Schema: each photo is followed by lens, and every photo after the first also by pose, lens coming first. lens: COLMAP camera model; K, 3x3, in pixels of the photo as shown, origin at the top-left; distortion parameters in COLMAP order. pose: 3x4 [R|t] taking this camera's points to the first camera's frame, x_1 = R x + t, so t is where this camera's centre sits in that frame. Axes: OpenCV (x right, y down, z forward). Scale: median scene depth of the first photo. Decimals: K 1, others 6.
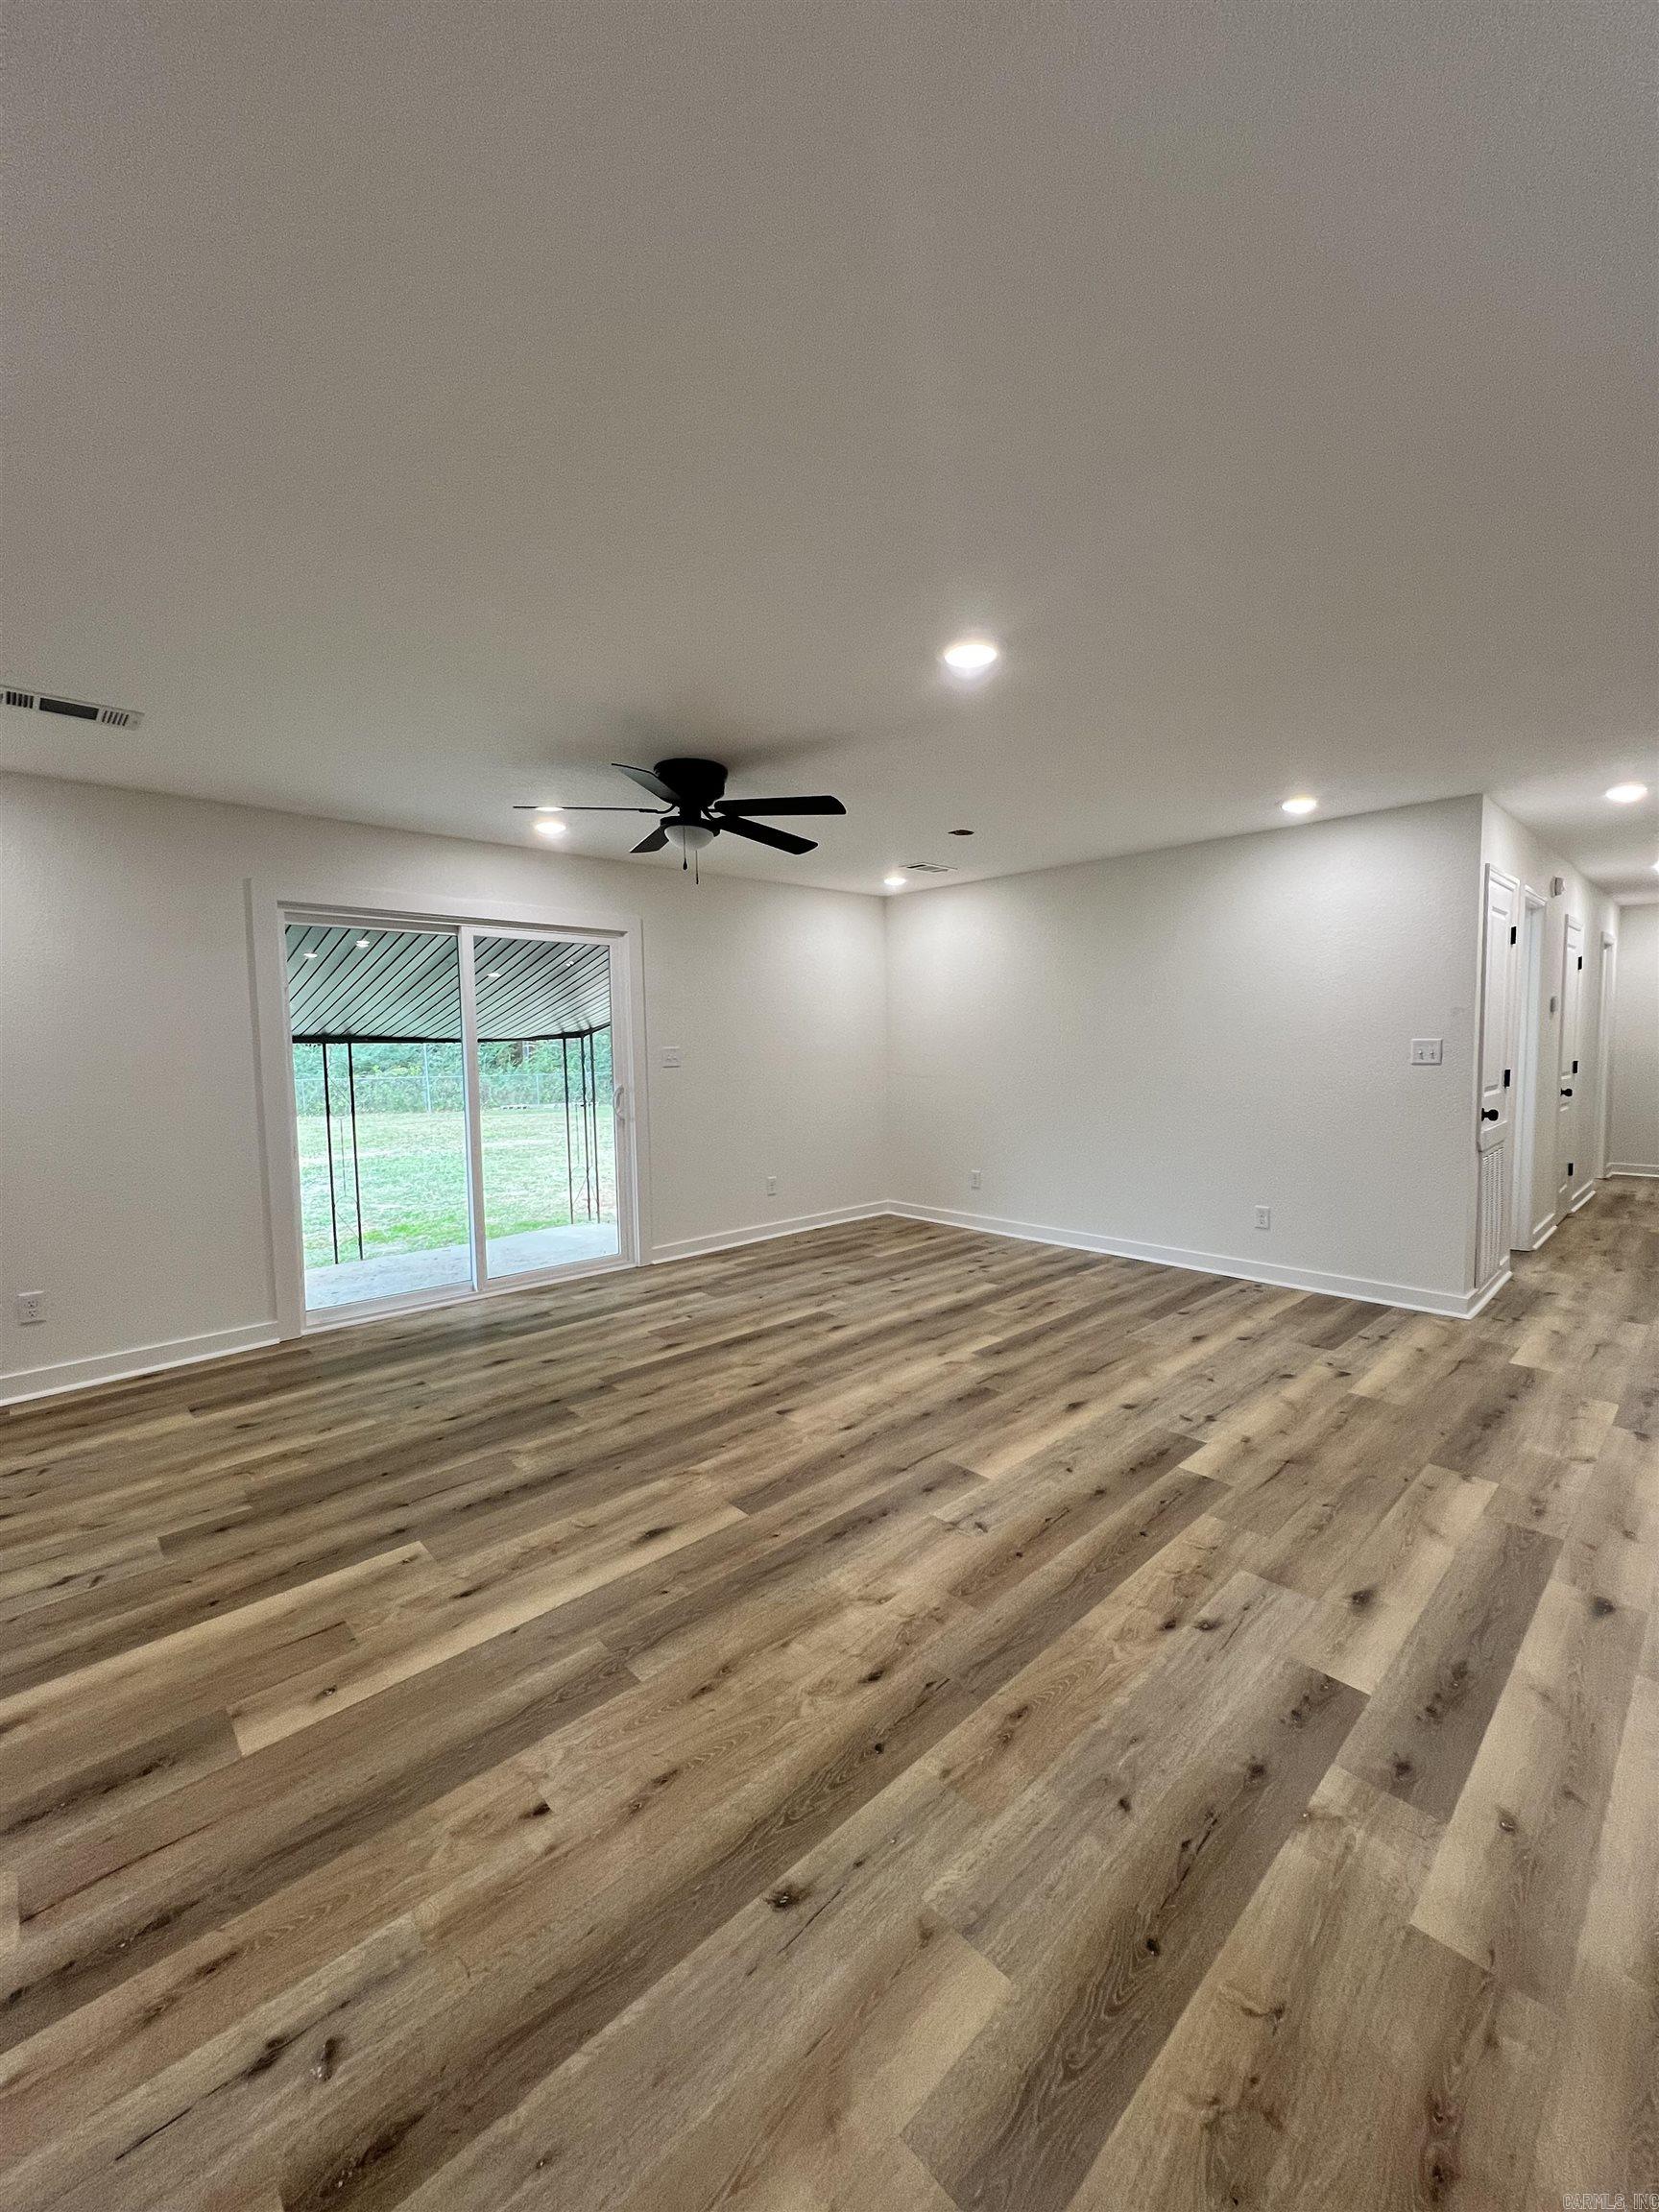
lens RADIAL K [[872.8, 0, 831.6], [0, 872.8, 1116.6], [0, 0, 1]] dist [-0.002585, -0.000236]
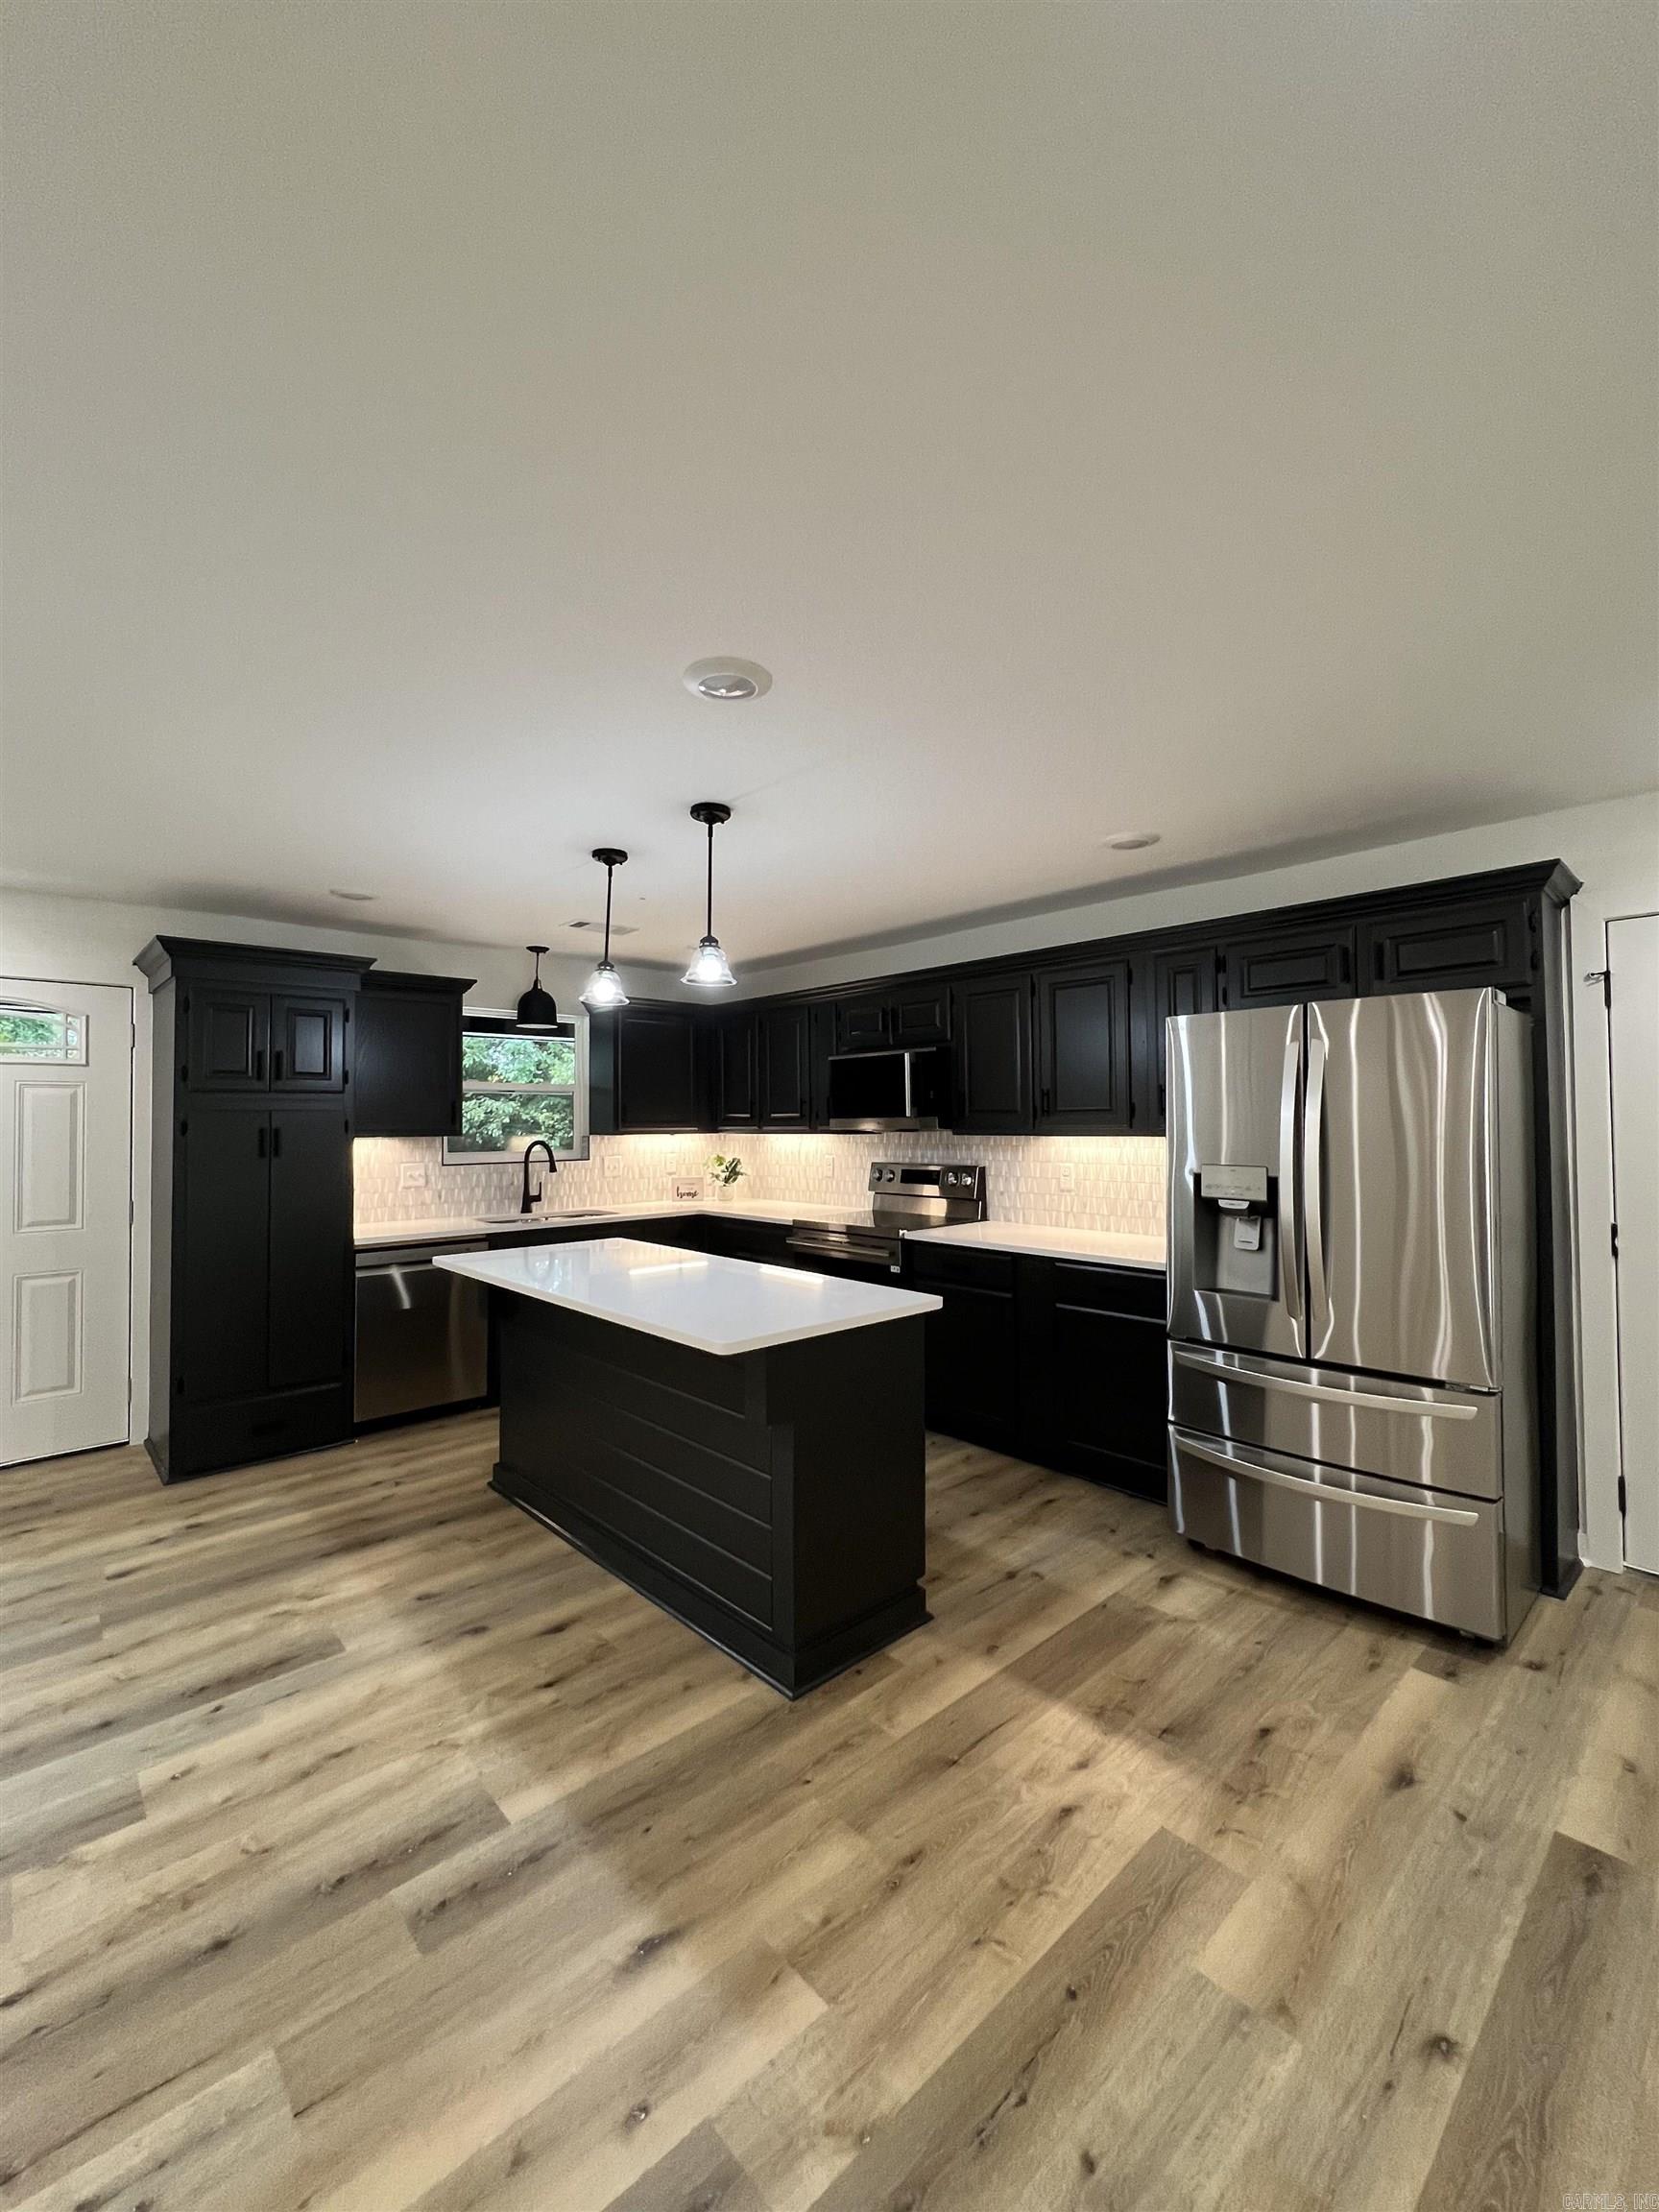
lens RADIAL K [[906.8, 0, 829.5], [0, 906.8, 1106.0], [0, 0, 1]] dist [0.000356, 0.000321]
pose [[-0.999683, 0.022957, 0.010309, 0.332727], [0.023613, 0.997352, 0.068792, -0.134215], [-0.008702, 0.069013, -0.997578, 1.081074]]
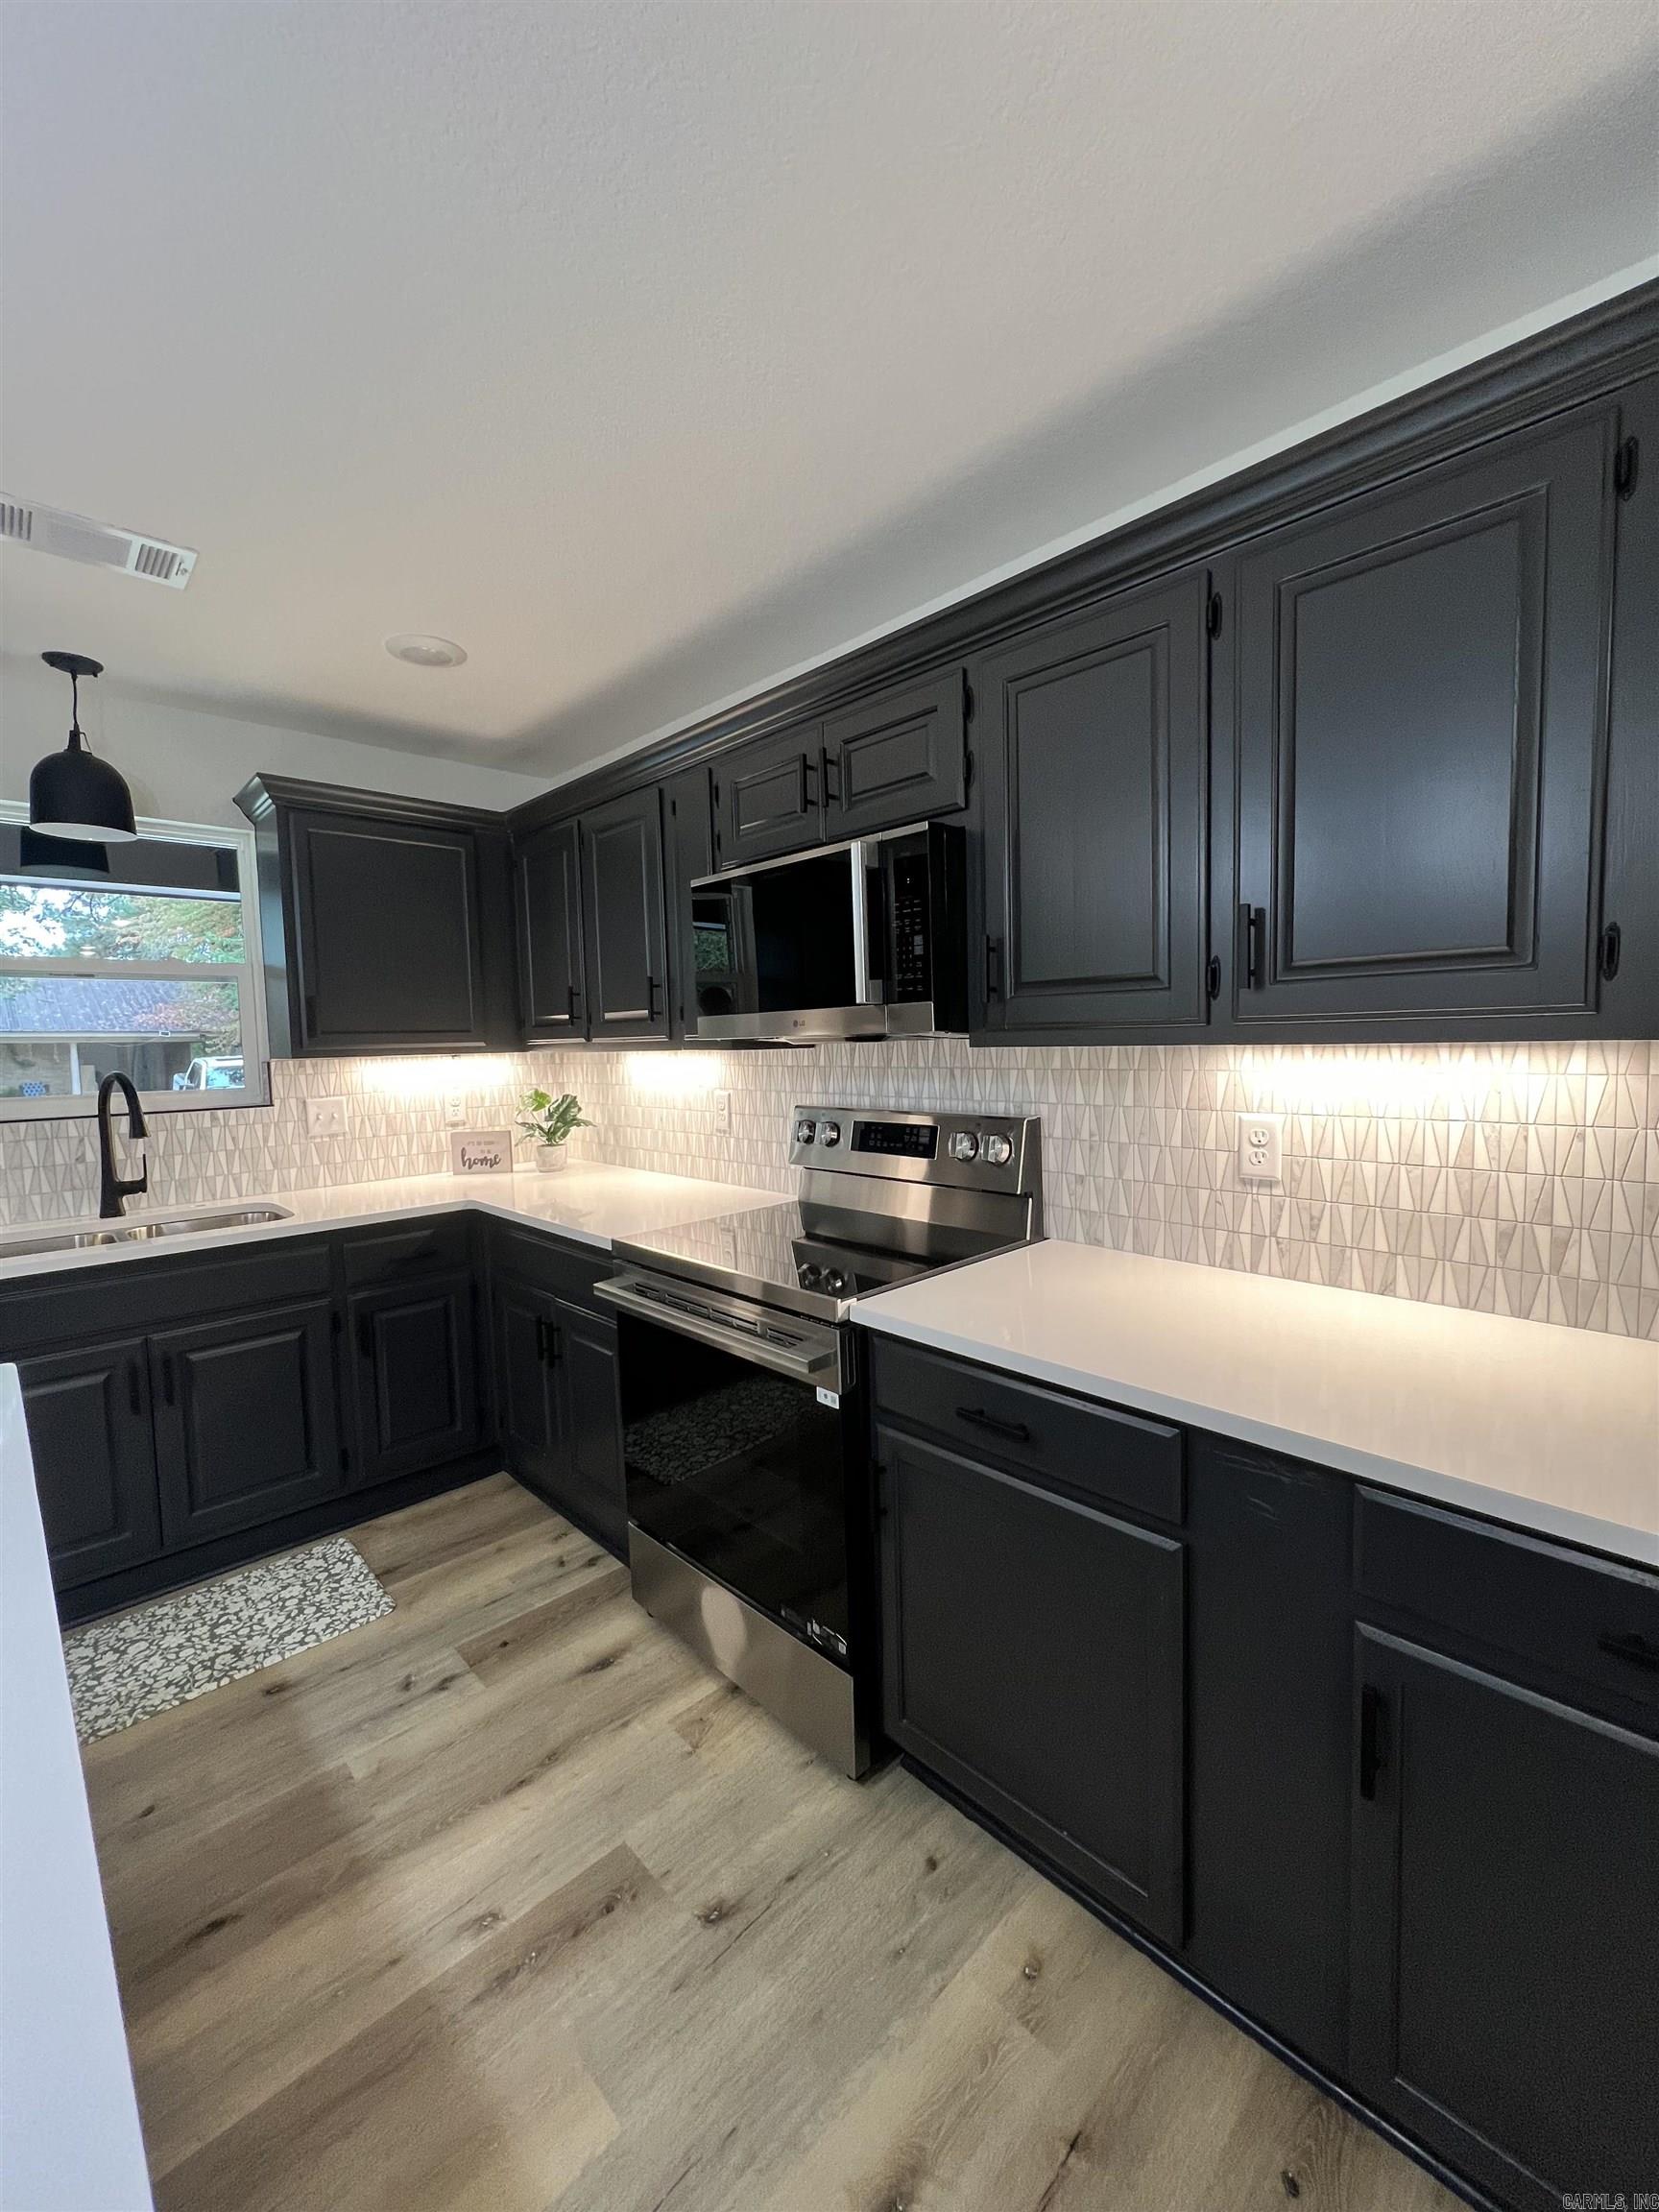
lens RADIAL K [[879.9, 0, 832.2], [0, 879.9, 1102.7], [0, 0, 1]] dist [-0.001475, 0.000231]
pose [[-0.999151, 0.039429, -0.011962, 0.230397], [0.037035, 0.986638, 0.158662, -0.020258], [0.018058, 0.158085, -0.987260, 0.002133]]
